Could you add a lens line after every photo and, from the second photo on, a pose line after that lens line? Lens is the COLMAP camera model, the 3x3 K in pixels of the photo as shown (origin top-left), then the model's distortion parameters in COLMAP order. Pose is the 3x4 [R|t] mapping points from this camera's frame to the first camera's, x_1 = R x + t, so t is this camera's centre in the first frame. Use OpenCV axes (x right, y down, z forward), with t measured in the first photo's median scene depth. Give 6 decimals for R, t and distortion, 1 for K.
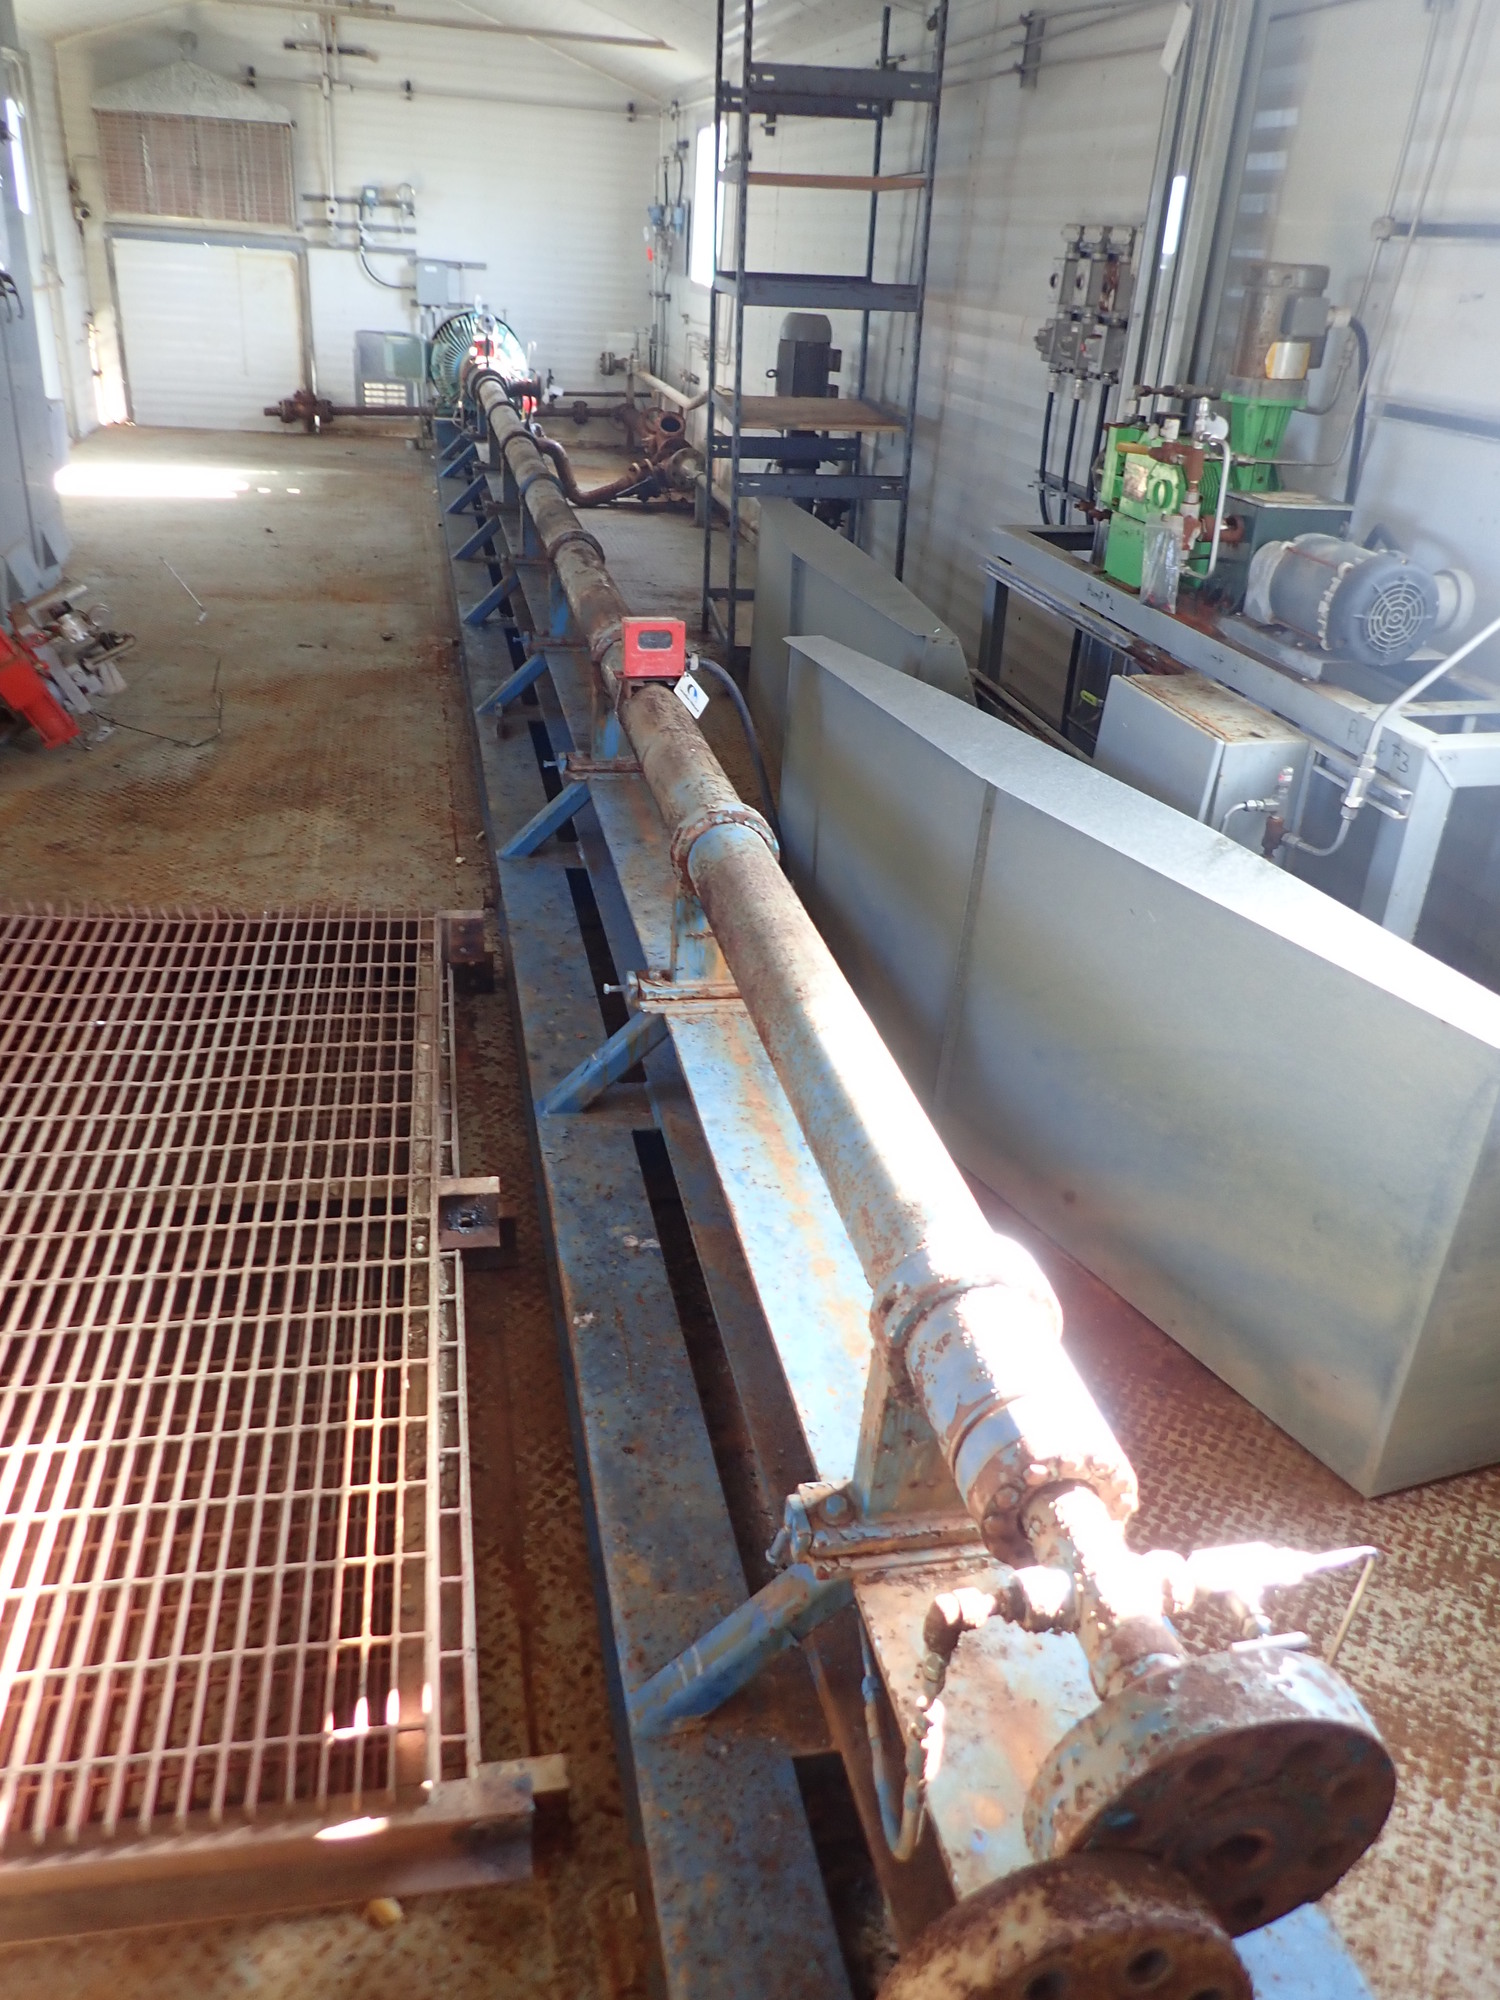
lens RADIAL K [[1496.7, 0, 746.3], [0, 1496.7, 1000.8], [0, 0, 1]] dist [0.005801, 0.007521]
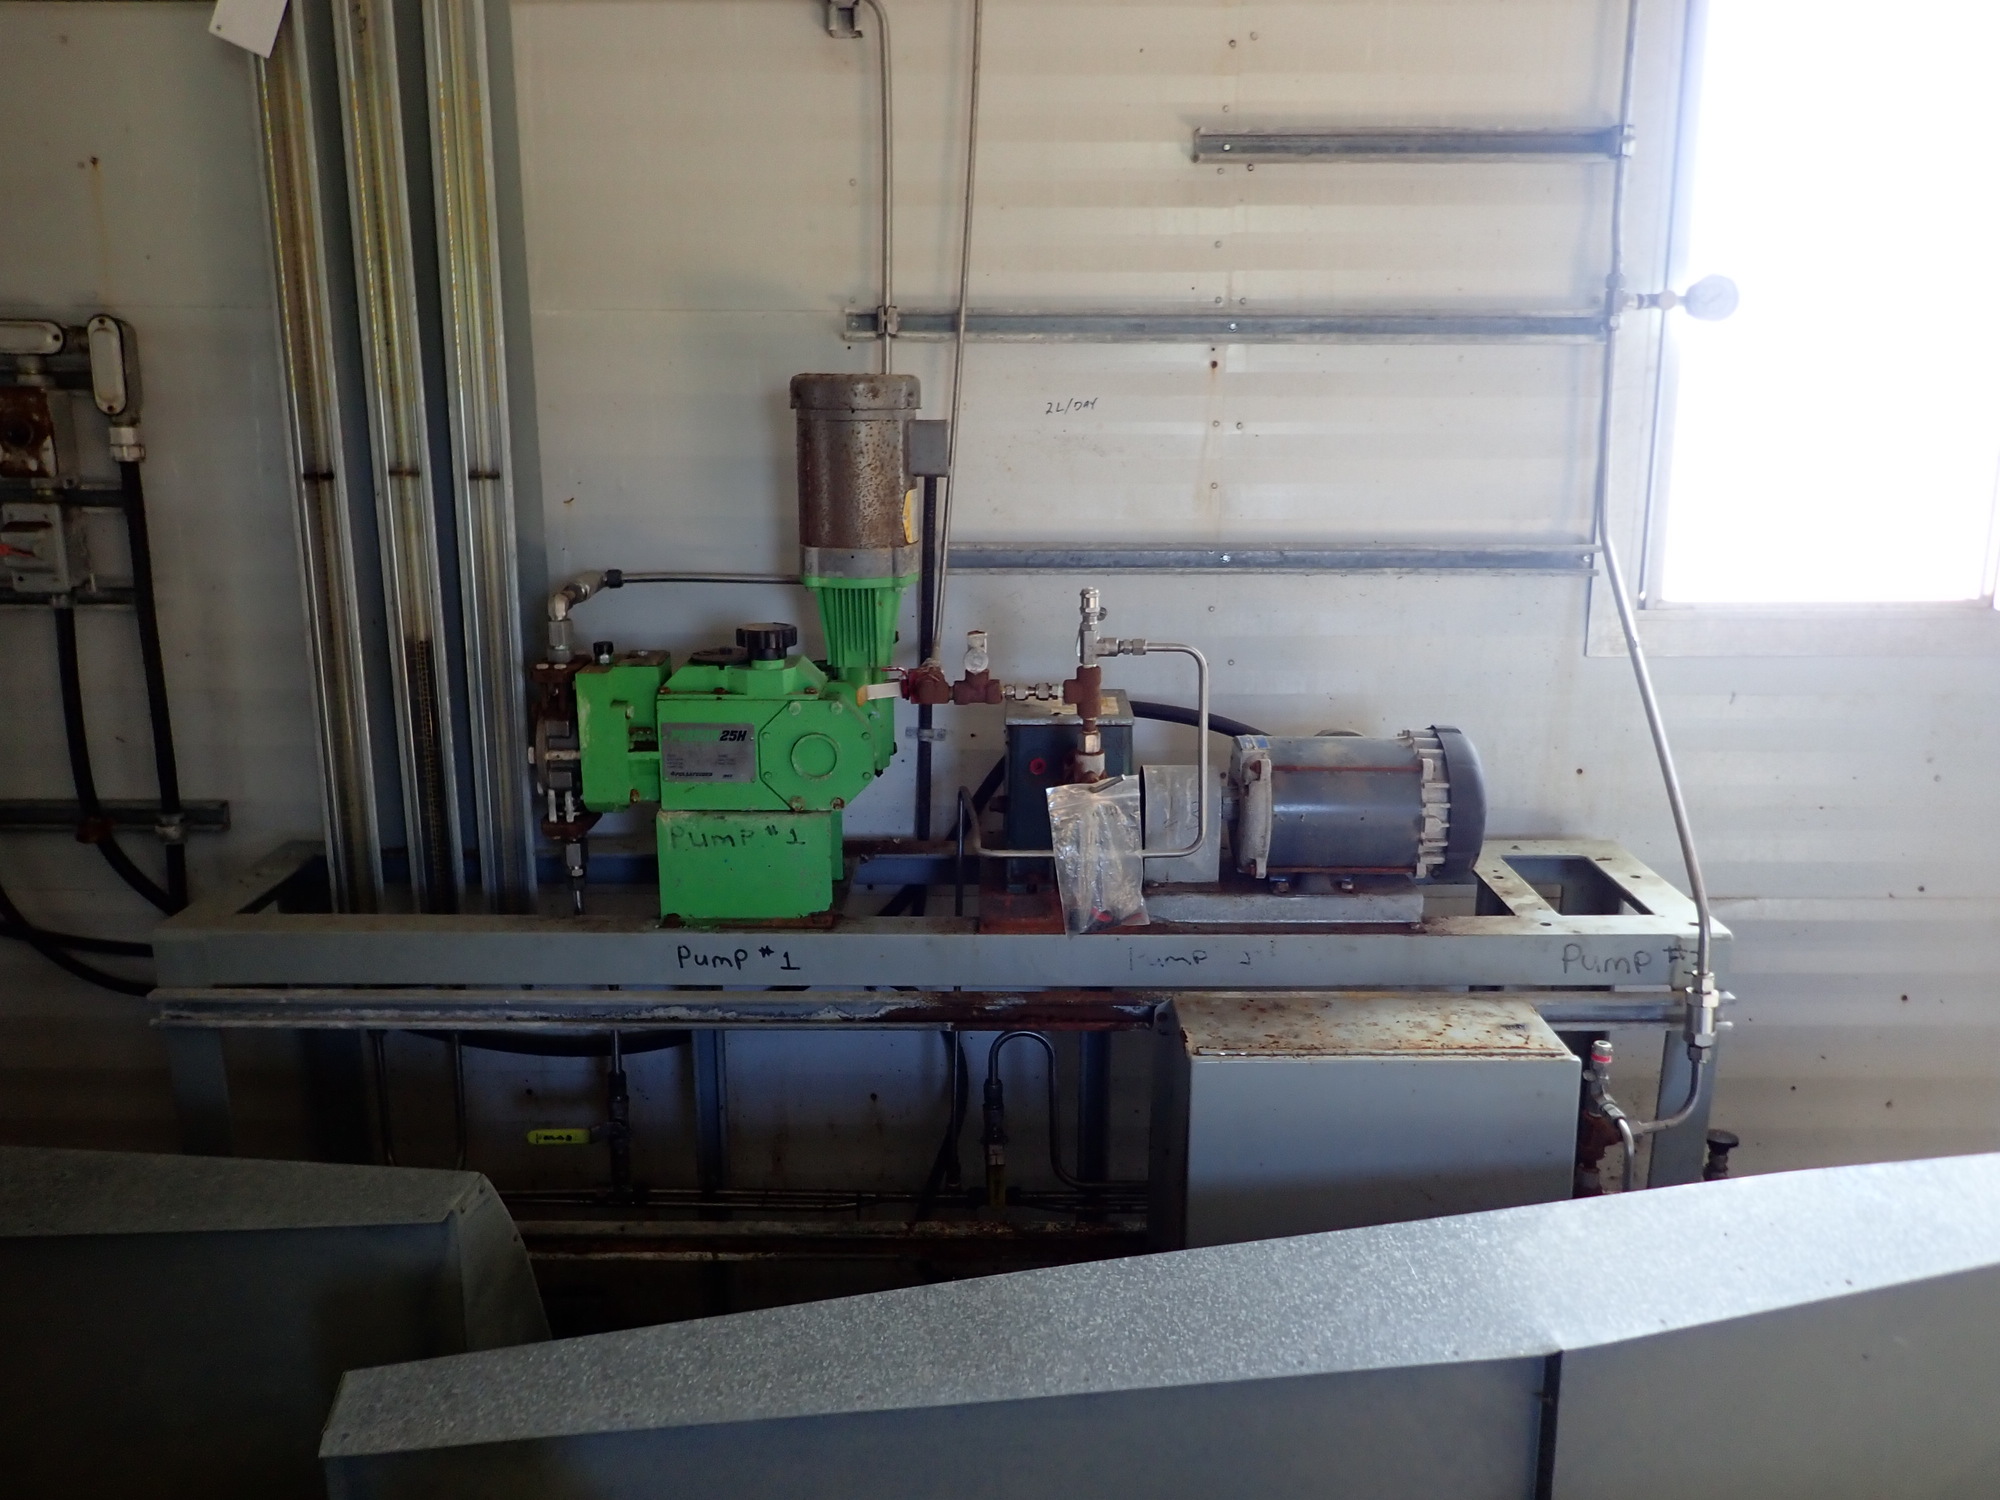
lens RADIAL K [[1496.7, 0, 998.6], [0, 1496.7, 740.7], [0, 0, 1]] dist [0.005801, 0.007521]
pose [[0.210931, -0.265078, 0.940873, -0.283097], [0.457134, 0.877539, 0.144751, -0.474130], [-0.864023, 0.399573, 0.306277, 0.925257]]
